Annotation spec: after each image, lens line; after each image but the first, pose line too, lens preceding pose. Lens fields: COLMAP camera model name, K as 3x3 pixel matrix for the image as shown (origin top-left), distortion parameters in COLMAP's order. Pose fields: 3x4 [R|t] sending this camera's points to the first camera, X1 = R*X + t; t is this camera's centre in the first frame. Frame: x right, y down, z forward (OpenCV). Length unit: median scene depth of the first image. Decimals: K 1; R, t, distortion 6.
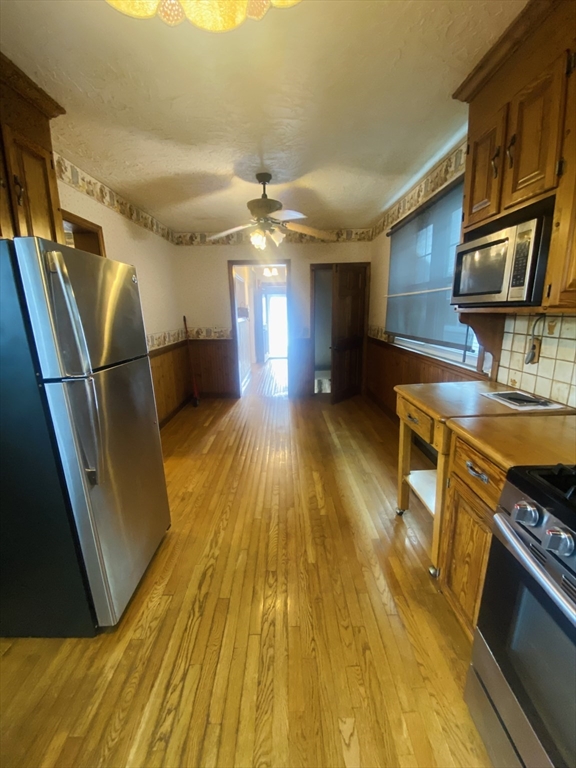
lens RADIAL K [[314.0, 0, 290.5], [0, 314.0, 381.6], [0, 0, 1]] dist [-0.013620, -0.000372]
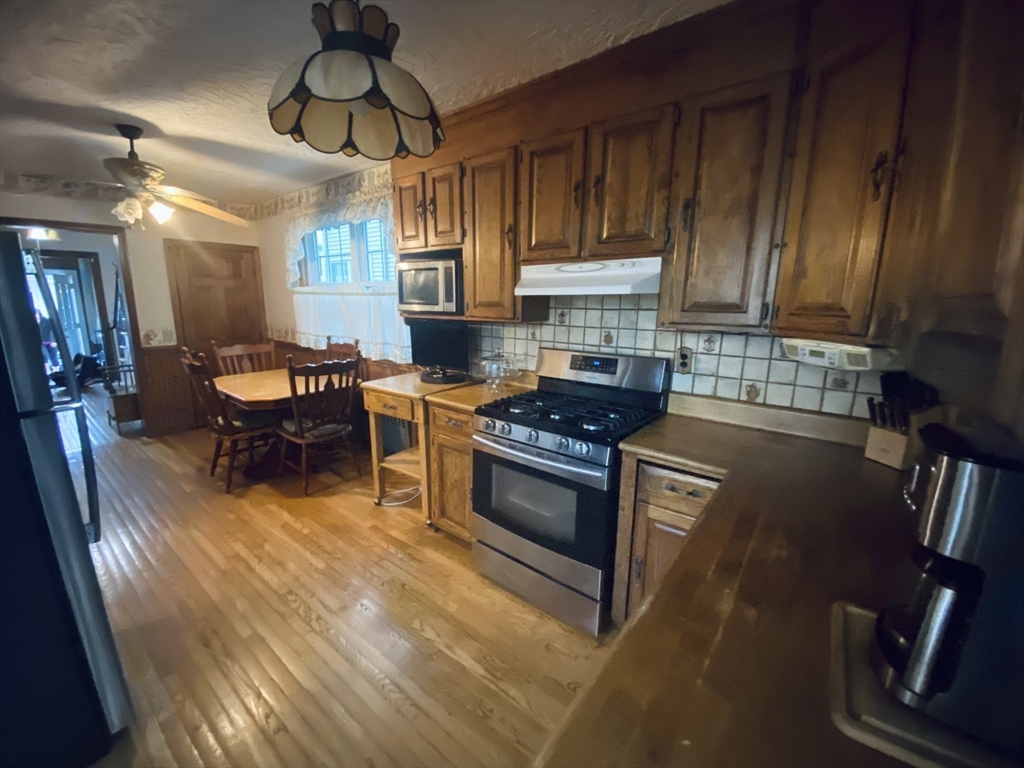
lens RADIAL K [[418.7, 0, 512.0], [0, 418.7, 384.0], [0, 0, 1]] dist [-0.013620, -0.000372]
pose [[0.636465, -0.125477, 0.761031, -0.621072], [0.148077, 0.988203, 0.039093, 0.048237], [-0.756958, 0.087810, 0.647537, -0.470834]]
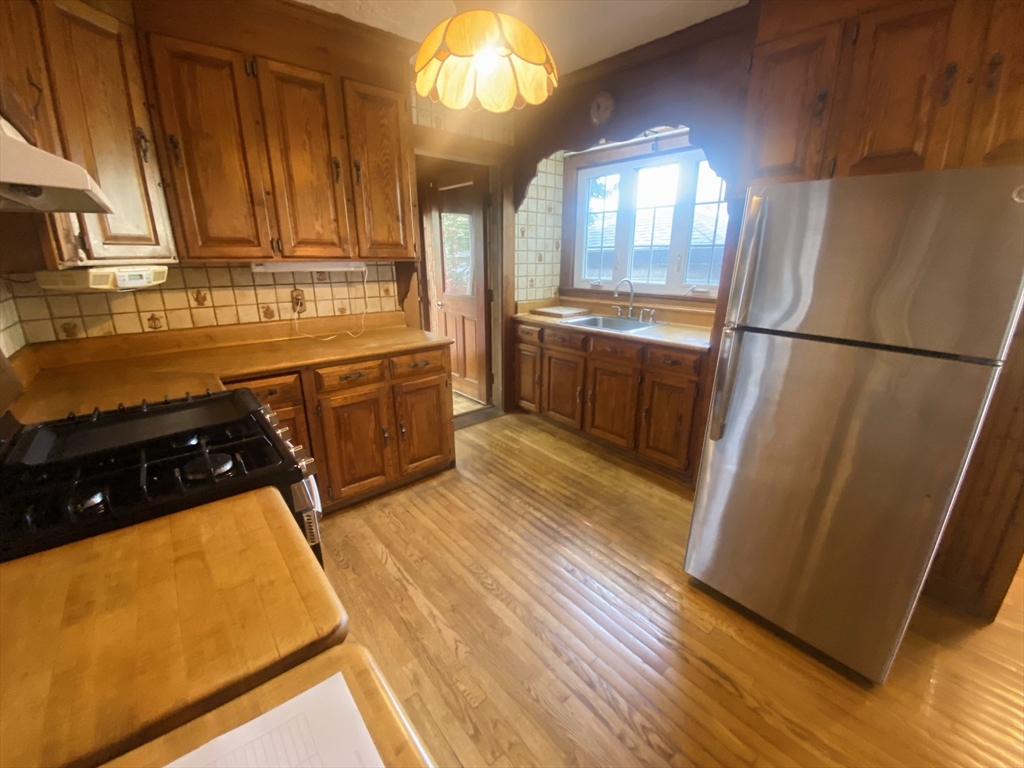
lens RADIAL K [[418.7, 0, 512.0], [0, 418.7, 384.0], [0, 0, 1]] dist [-0.013620, -0.000372]
pose [[-0.769354, 0.210657, -0.603090, 0.562243], [-0.130409, 0.872395, 0.471085, -0.319618], [0.625370, 0.441080, -0.643709, 1.250243]]
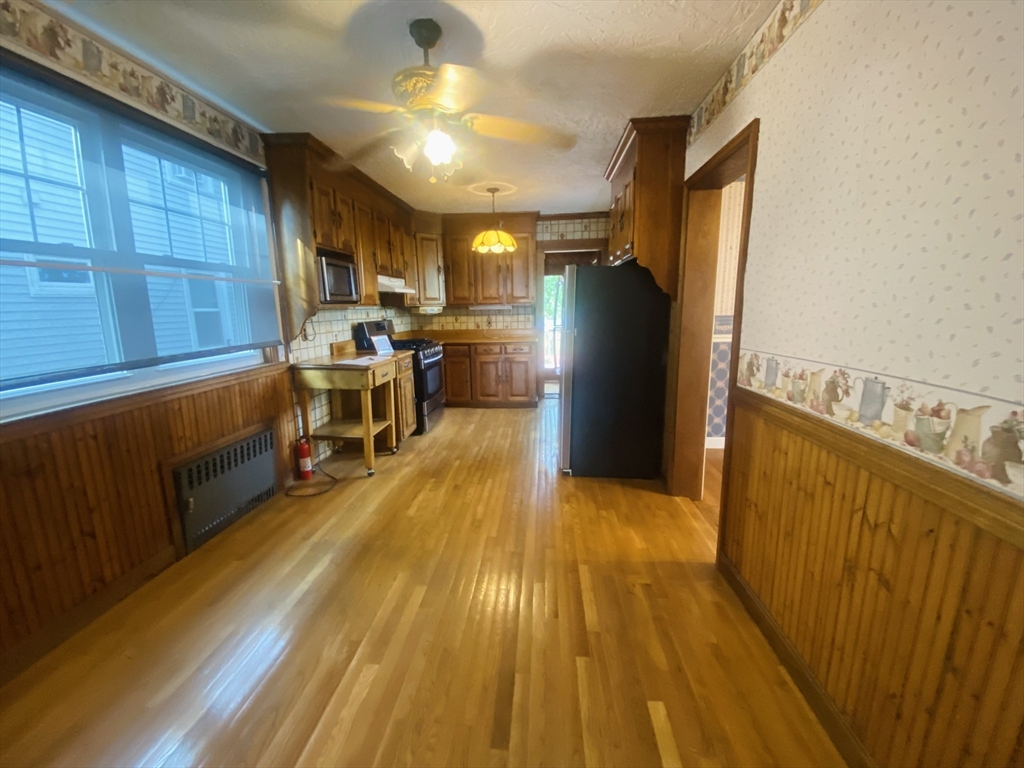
lens RADIAL K [[418.7, 0, 512.0], [0, 418.7, 384.0], [0, 0, 1]] dist [-0.013620, -0.000372]
pose [[-0.994108, 0.024751, 0.105531, -0.550281], [0.064265, 0.918598, 0.389933, -0.737344], [-0.087289, 0.394417, -0.914776, 3.507290]]
